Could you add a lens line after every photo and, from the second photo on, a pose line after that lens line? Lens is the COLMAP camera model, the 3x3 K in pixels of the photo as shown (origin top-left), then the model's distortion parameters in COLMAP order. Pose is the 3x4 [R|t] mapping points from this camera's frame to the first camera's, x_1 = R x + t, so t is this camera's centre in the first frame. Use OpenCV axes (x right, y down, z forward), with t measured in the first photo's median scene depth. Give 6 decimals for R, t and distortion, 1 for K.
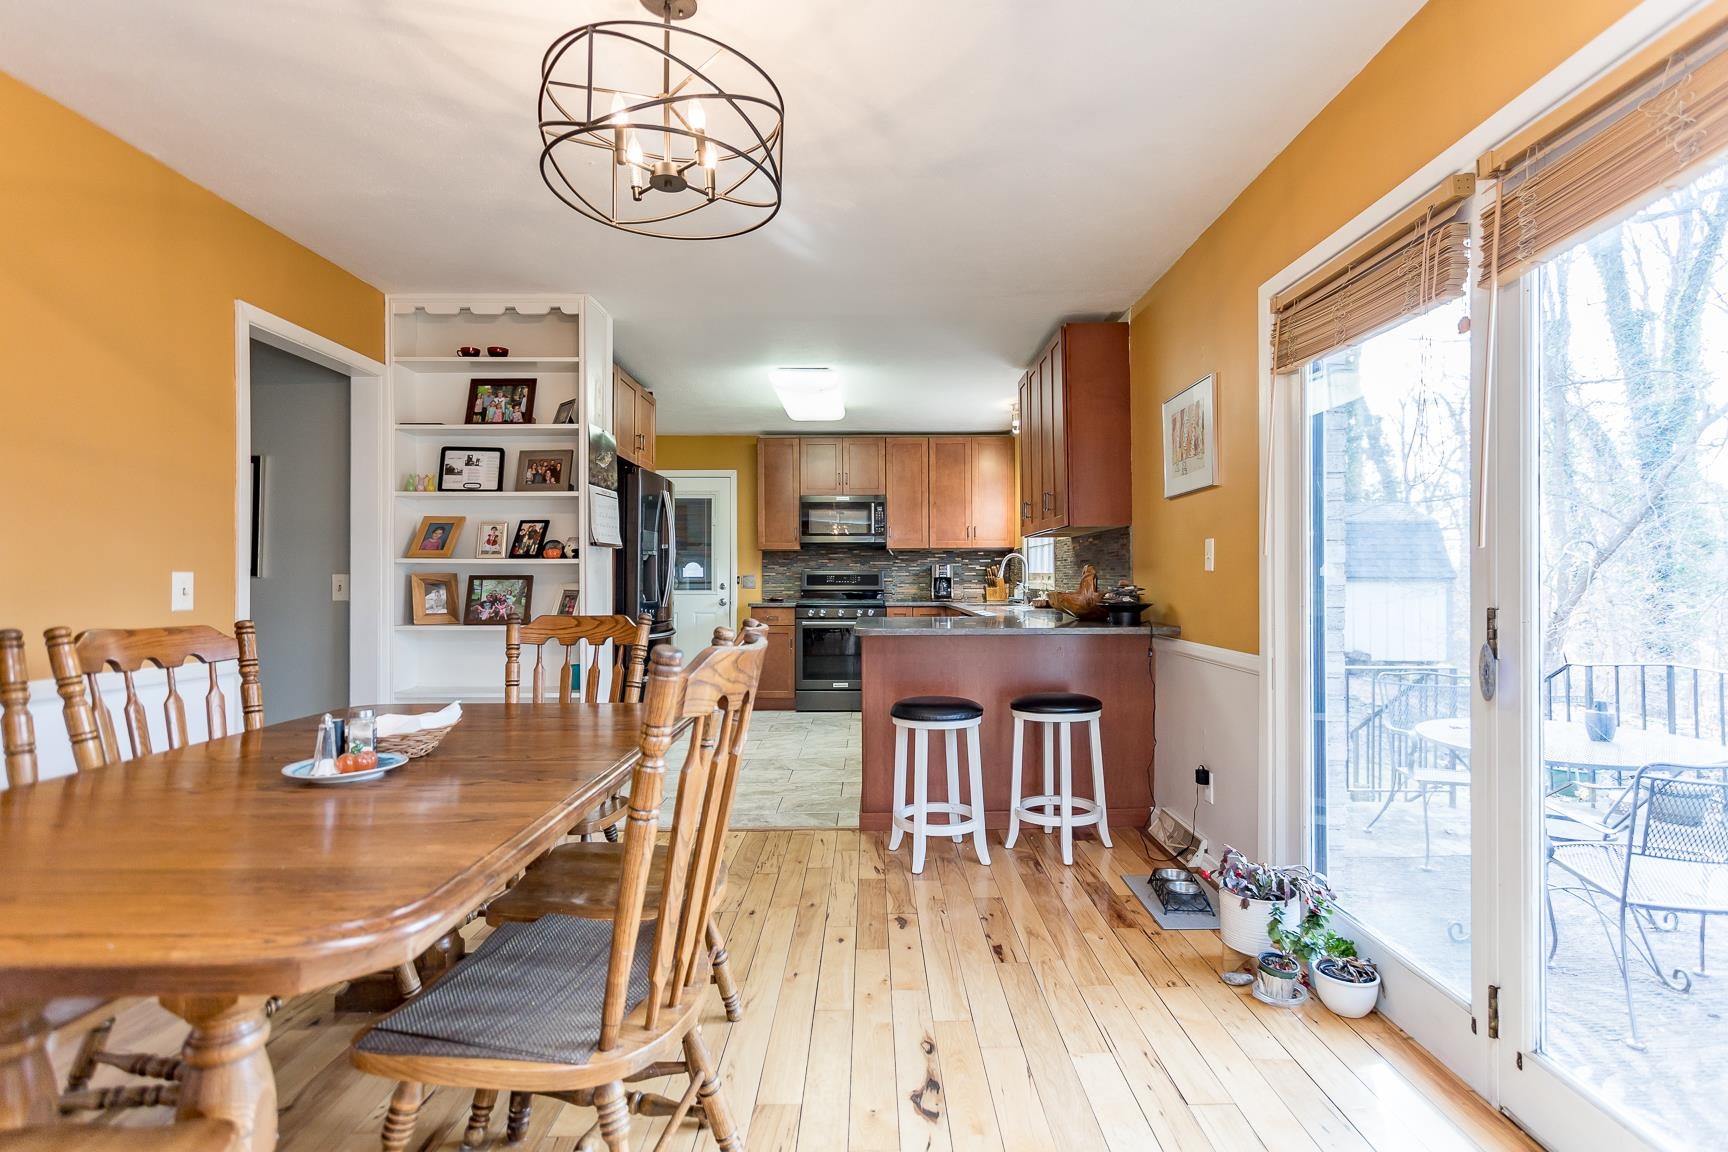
lens RADIAL K [[819.6, 0, 863.4], [0, 819.6, 576.4], [0, 0, 1]] dist [0.007258, -0.000323]
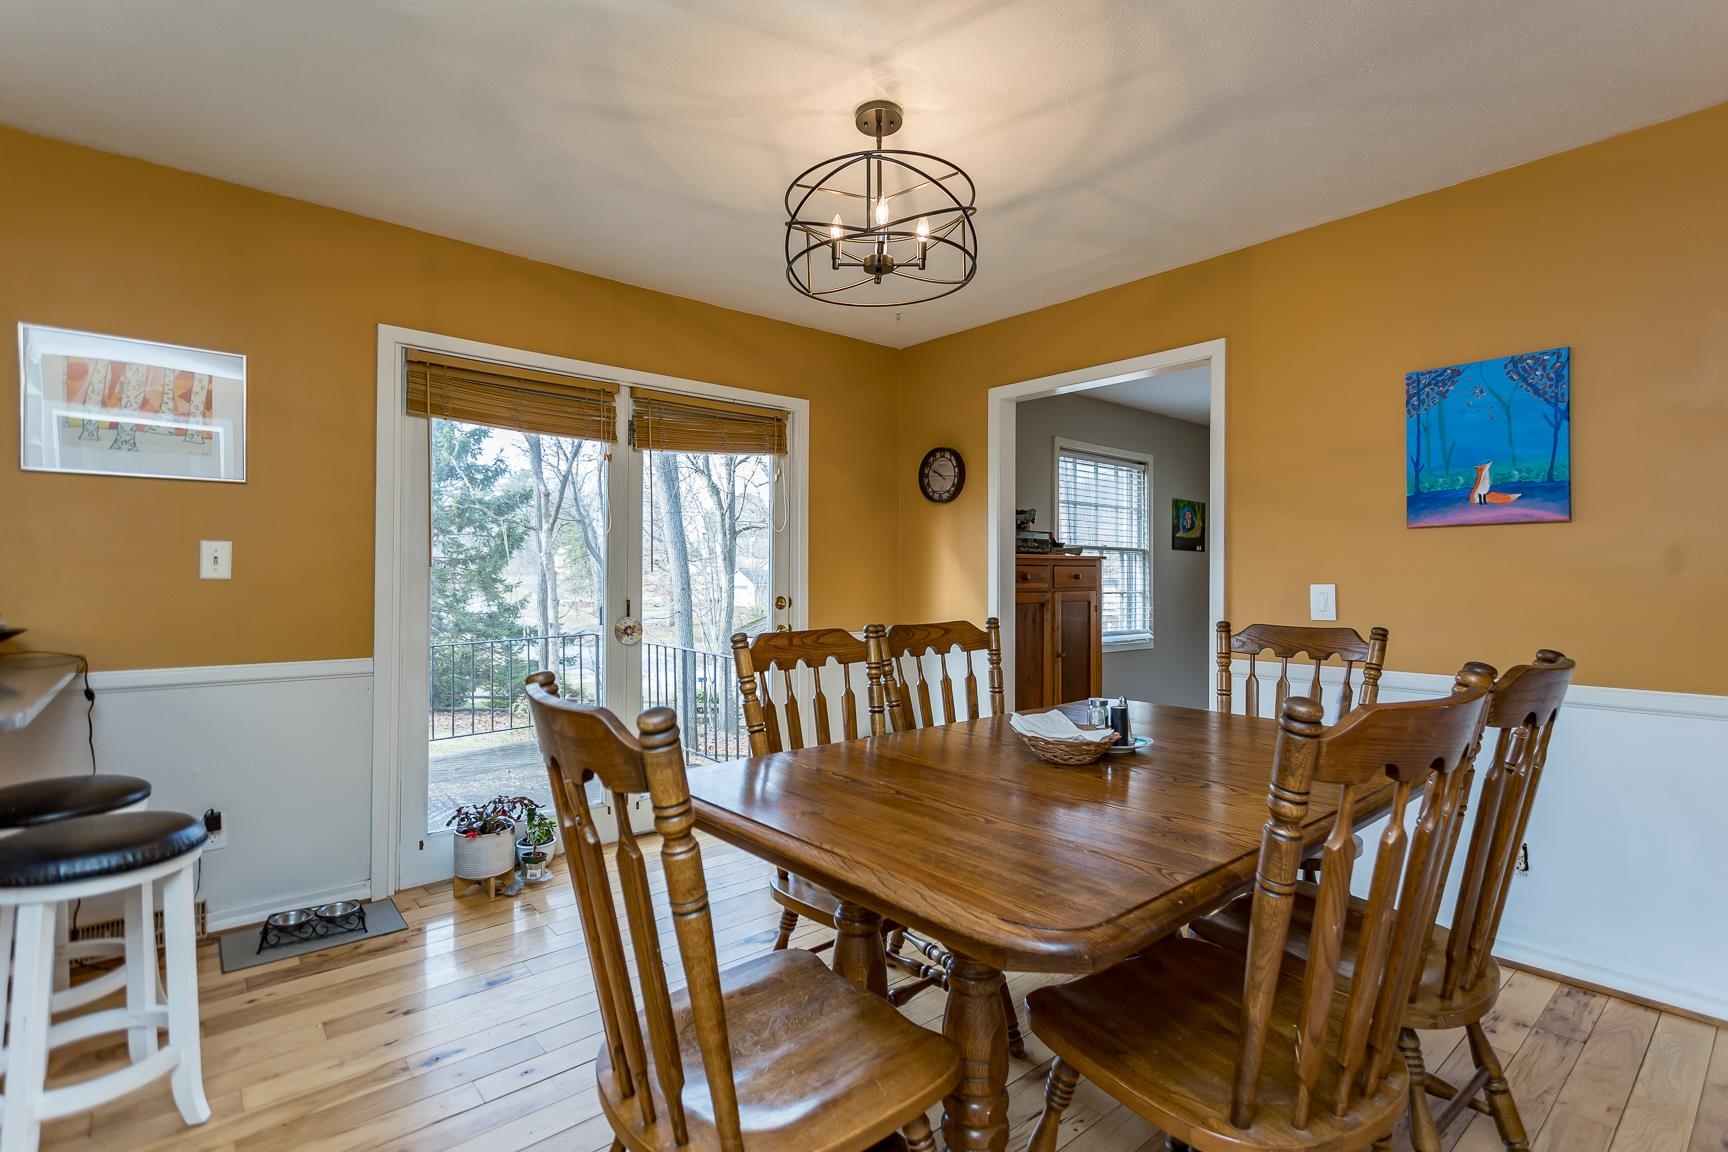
lens RADIAL K [[819.6, 0, 848.2], [0, 819.6, 568.8], [0, 0, 1]] dist [0.007258, -0.000323]
pose [[-0.660692, 0.004741, 0.750642, -0.270326], [-0.005549, 0.999922, -0.011200, -0.004945], [-0.750636, -0.011565, -0.660614, 0.444756]]
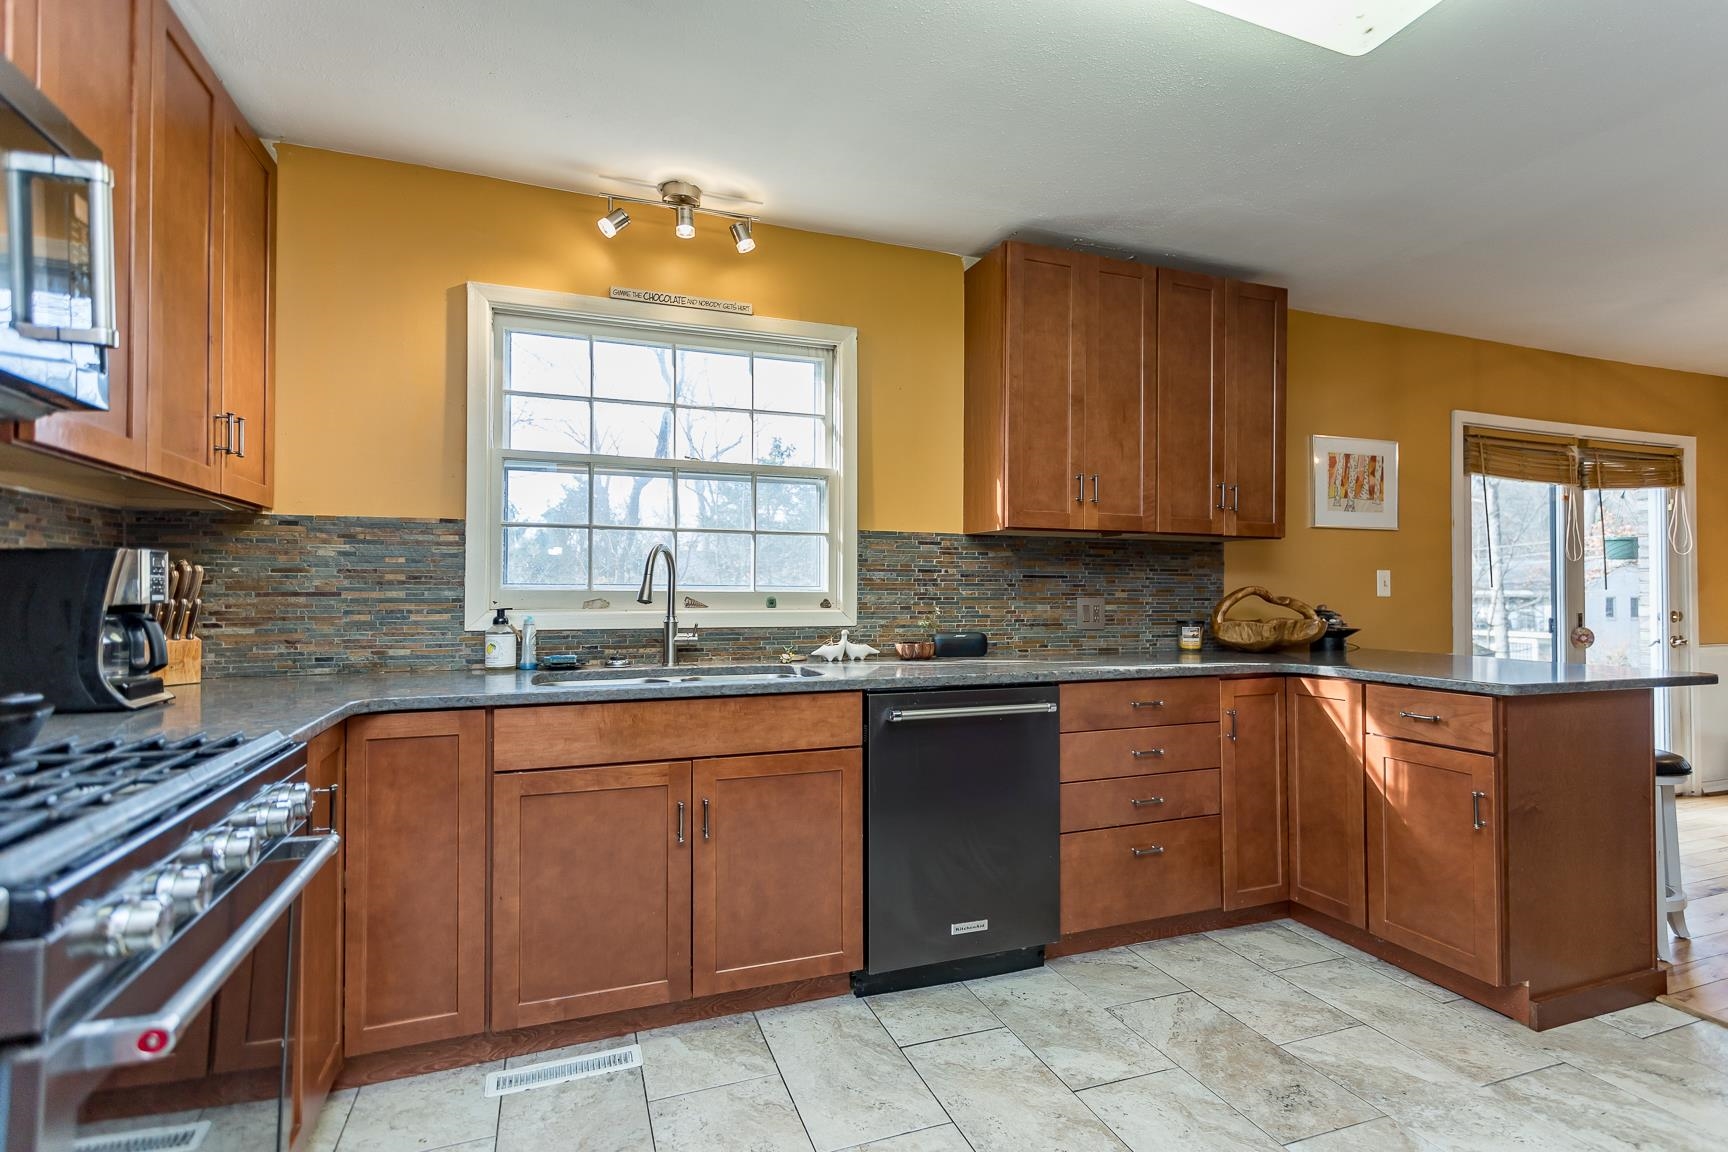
lens RADIAL K [[819.6, 0, 861.5], [0, 819.6, 583.1], [0, 0, 1]] dist [0.007258, -0.000323]
pose [[-0.353375, 0.012226, 0.935402, -0.192828], [-0.005625, 0.999869, -0.015194, -0.002449], [-0.935465, -0.010631, -0.353260, 0.886402]]
